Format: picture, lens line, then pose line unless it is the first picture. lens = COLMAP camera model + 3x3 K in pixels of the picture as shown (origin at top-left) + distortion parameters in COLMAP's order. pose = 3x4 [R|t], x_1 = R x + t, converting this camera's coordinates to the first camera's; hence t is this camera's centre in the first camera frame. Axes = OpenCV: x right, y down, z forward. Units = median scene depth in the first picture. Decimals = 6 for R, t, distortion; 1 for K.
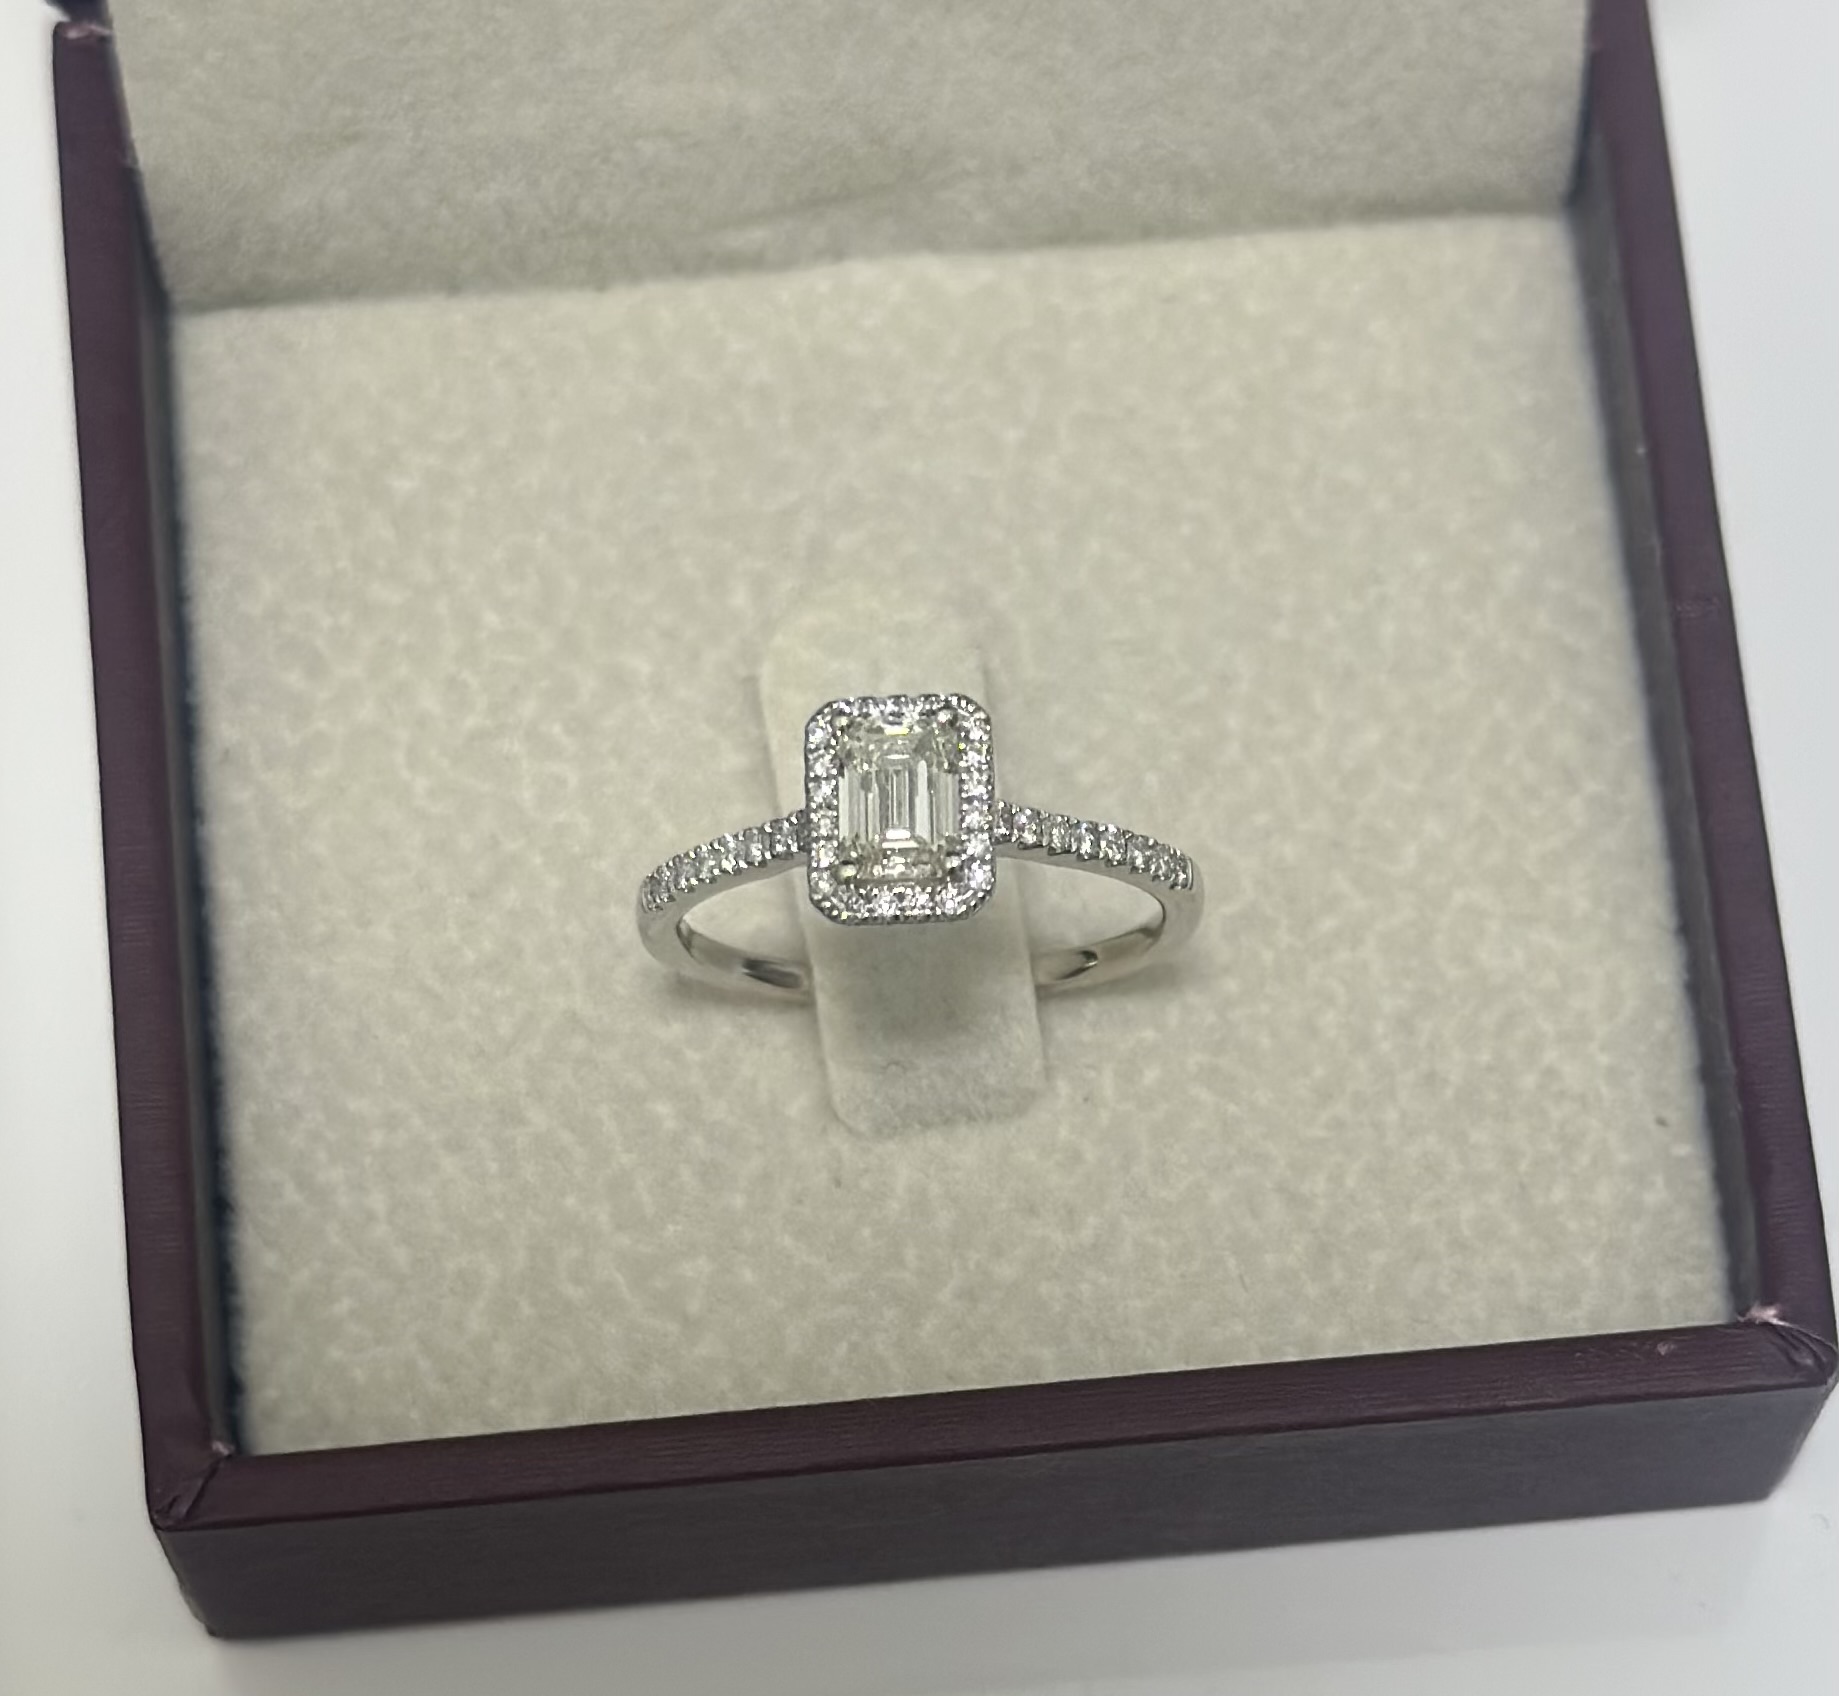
lens RADIAL K [[5865.6, 0, 919.5], [0, 5865.6, 848.0], [0, 0, 1]] dist [0.041196, 1.603624]
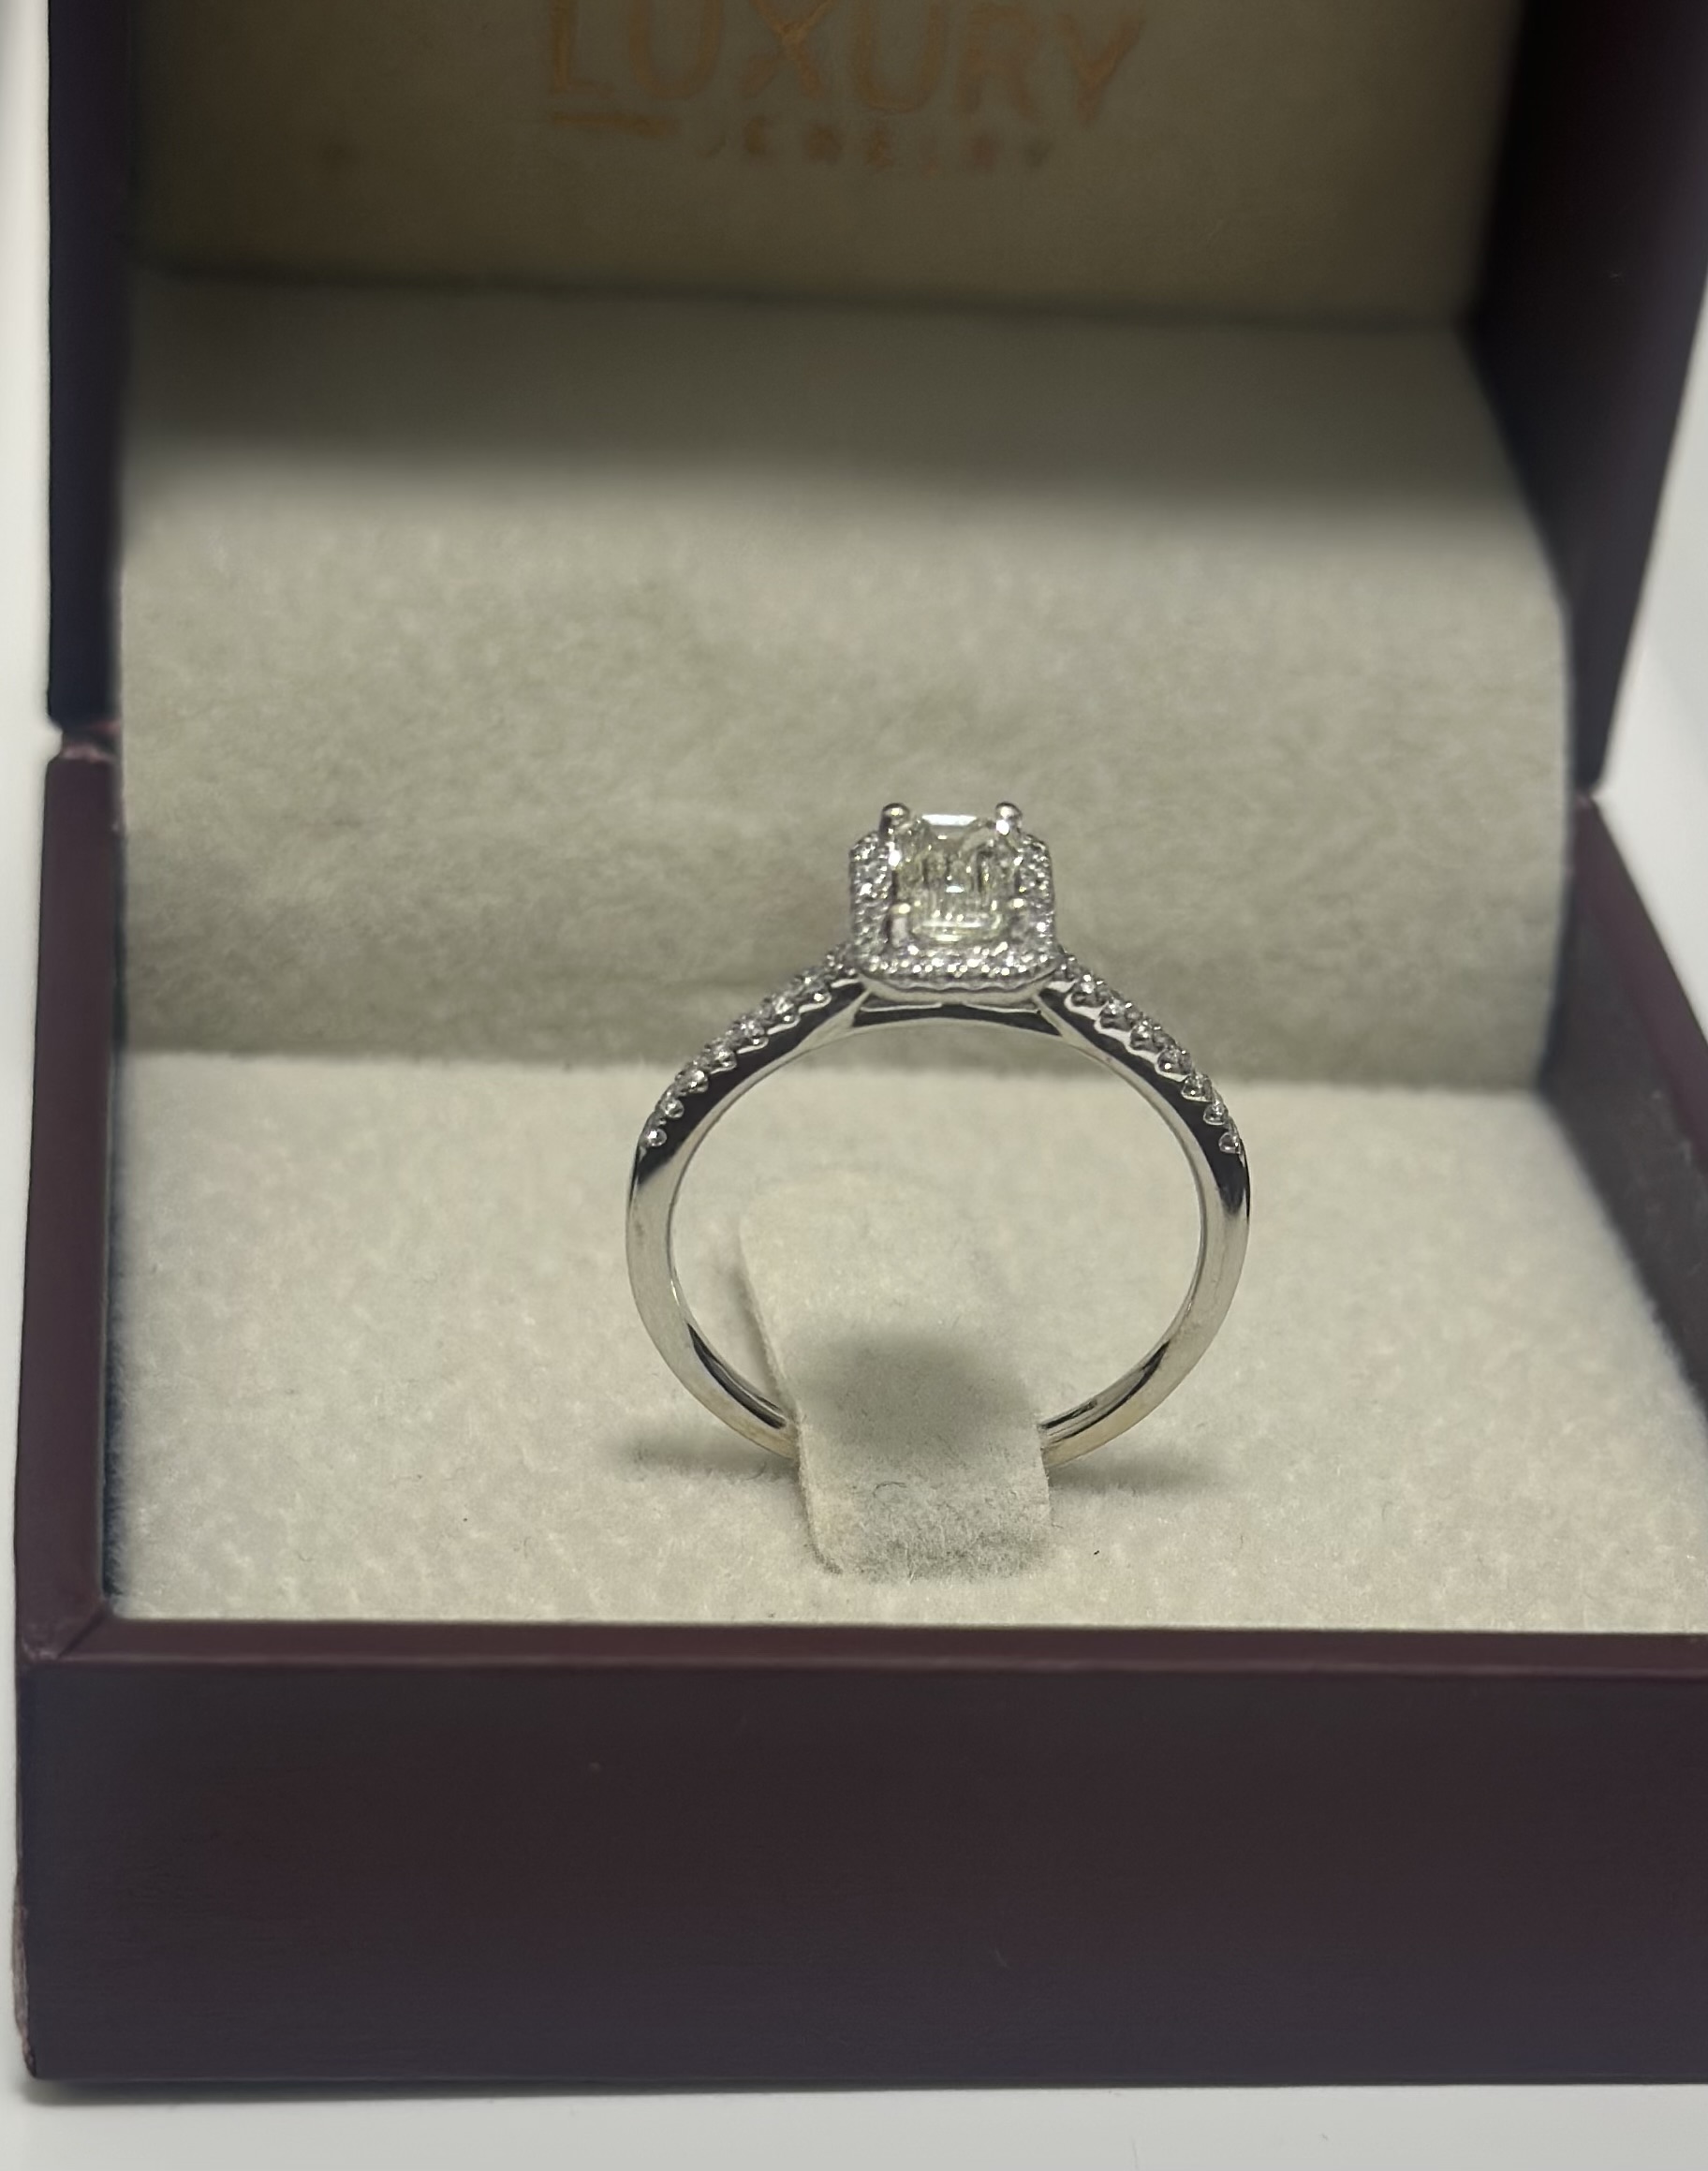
lens RADIAL K [[5322.5, 0, 854.0], [0, 5322.5, 1085.5], [0, 0, 1]] dist [0.035635, -0.001813]
pose [[0.997003, 0.066317, 0.039832, -0.044264], [-0.027397, 0.784207, -0.619894, 0.479967], [-0.072346, 0.616945, 0.783674, 0.321585]]
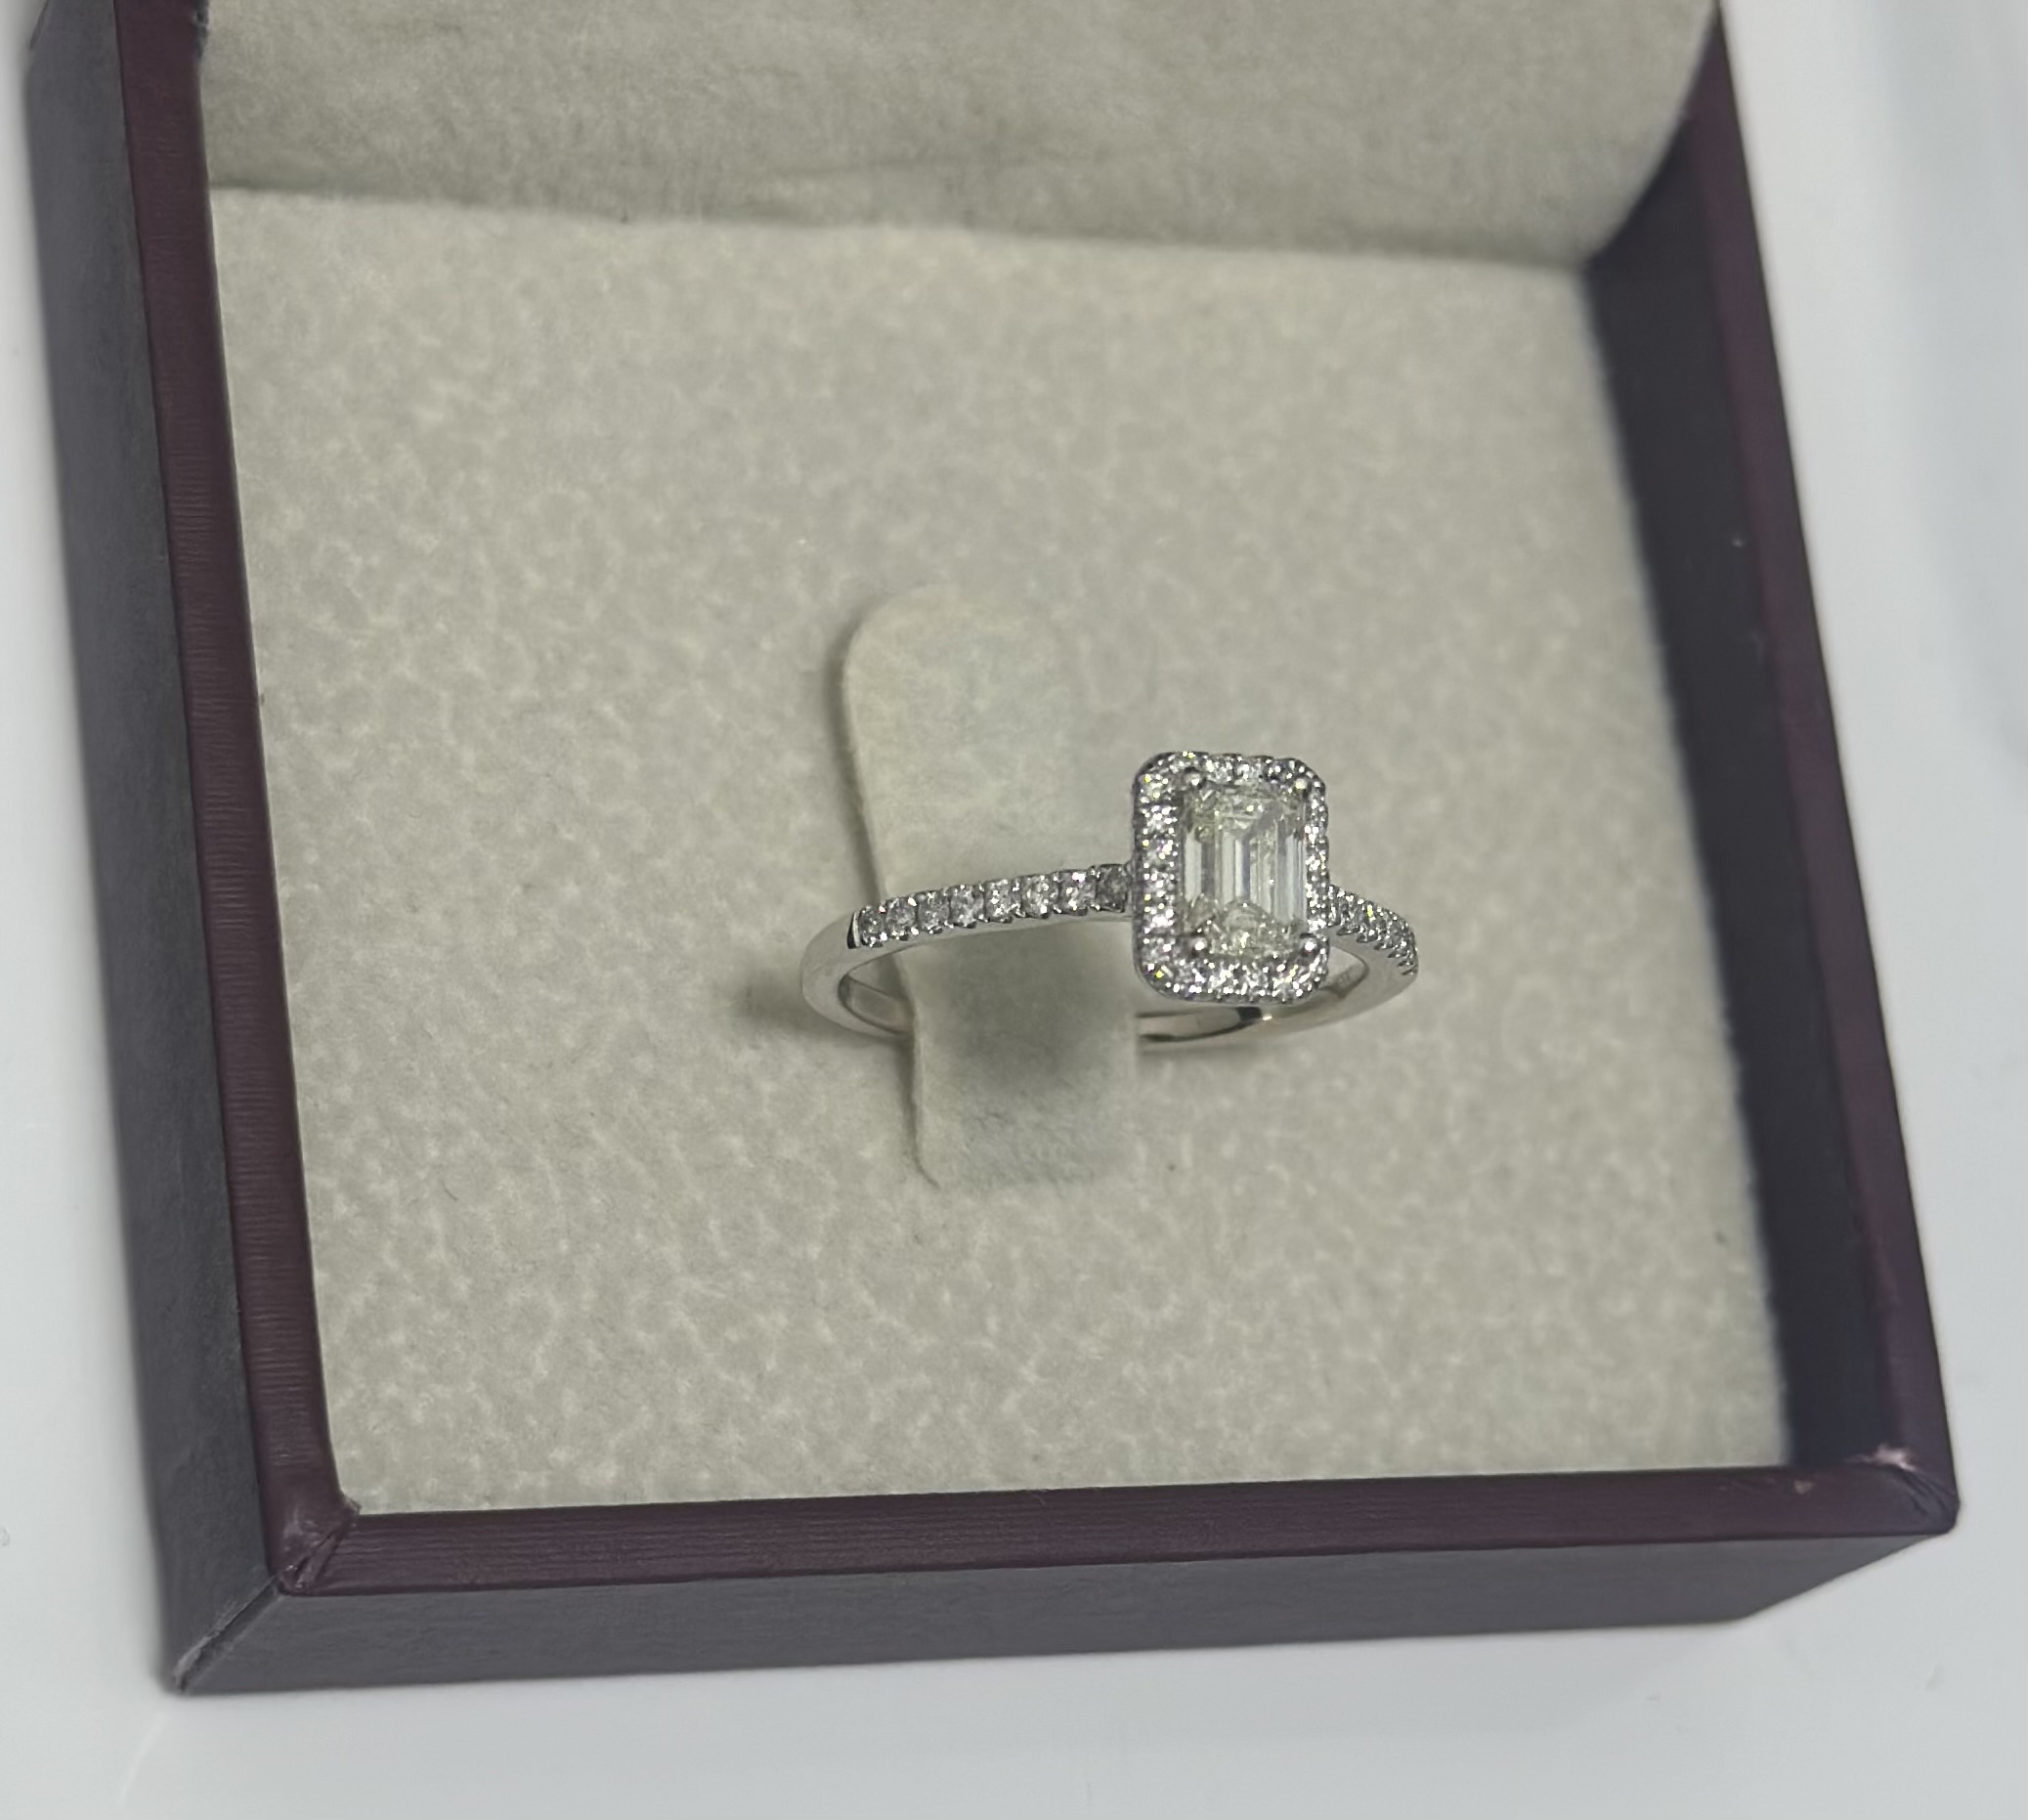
lens RADIAL K [[5827.8, 0, 1012.1], [0, 5827.8, 832.4], [0, 0, 1]] dist [0.092515, 0.464549]
pose [[0.940254, 0.095693, 0.326749, -0.300898], [-0.105056, 0.994405, 0.011083, -0.018063], [-0.323860, -0.044748, 0.945046, 0.125177]]
